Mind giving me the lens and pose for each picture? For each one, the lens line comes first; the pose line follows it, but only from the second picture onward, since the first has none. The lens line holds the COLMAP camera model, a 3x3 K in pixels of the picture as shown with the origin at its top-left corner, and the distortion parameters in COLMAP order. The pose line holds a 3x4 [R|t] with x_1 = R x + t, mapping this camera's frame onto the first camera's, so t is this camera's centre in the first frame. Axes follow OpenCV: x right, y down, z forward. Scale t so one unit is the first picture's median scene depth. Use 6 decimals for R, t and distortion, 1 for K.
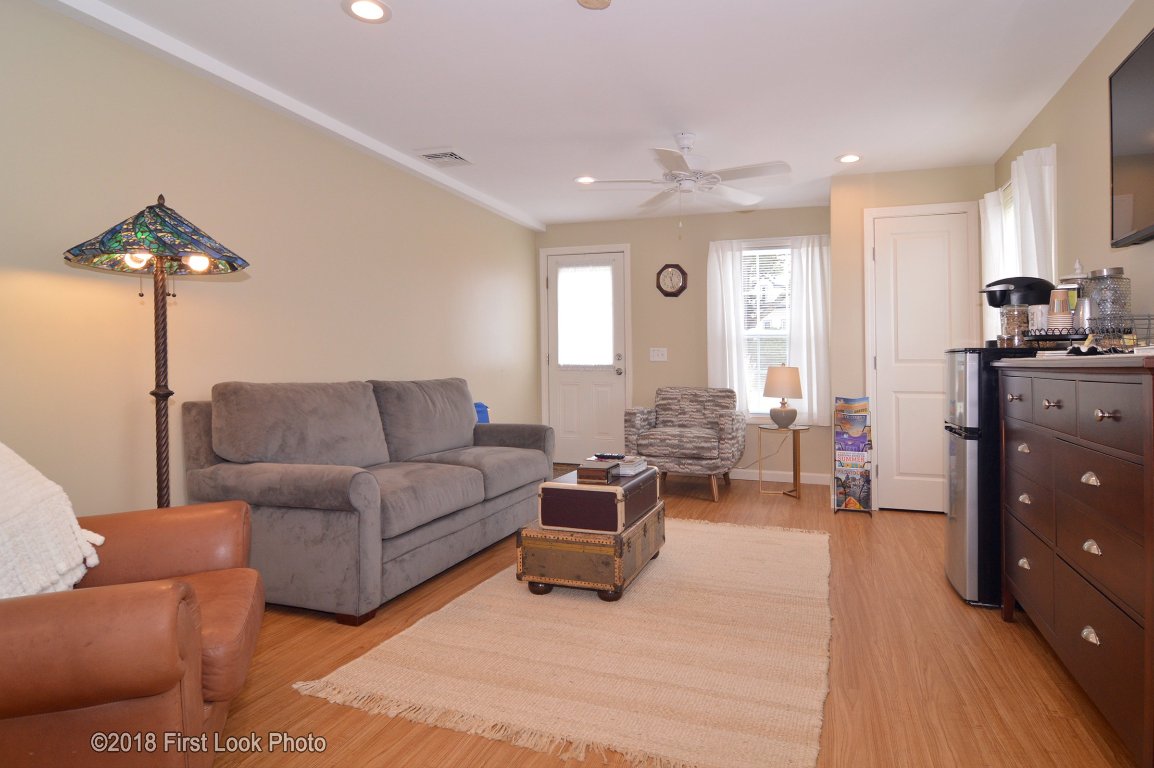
lens RADIAL K [[693.6, 0, 579.5], [0, 693.6, 355.1], [0, 0, 1]] dist [-0.003924, -0.003208]
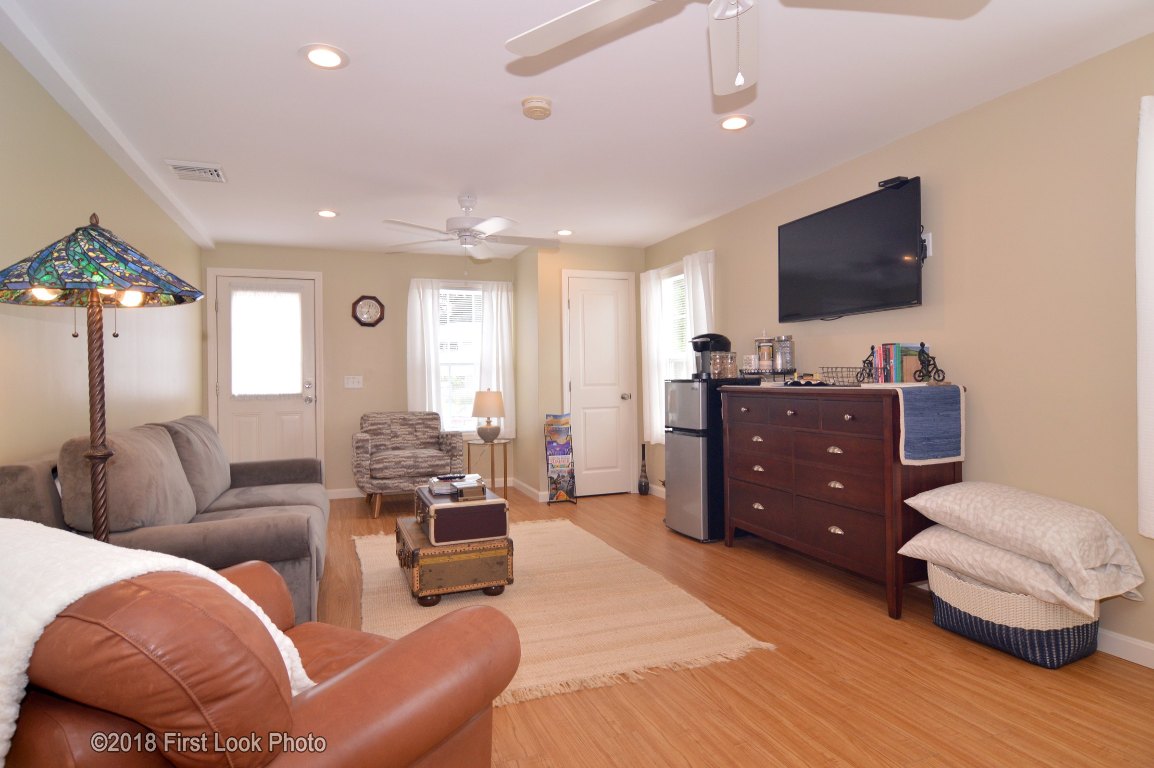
lens RADIAL K [[693.6, 0, 579.5], [0, 693.6, 355.1], [0, 0, 1]] dist [-0.003924, -0.003208]
pose [[0.750787, 0.003128, 0.660537, -0.438273], [0.011605, 0.999772, -0.017925, -0.025323], [-0.660442, 0.021123, 0.750580, -0.002213]]
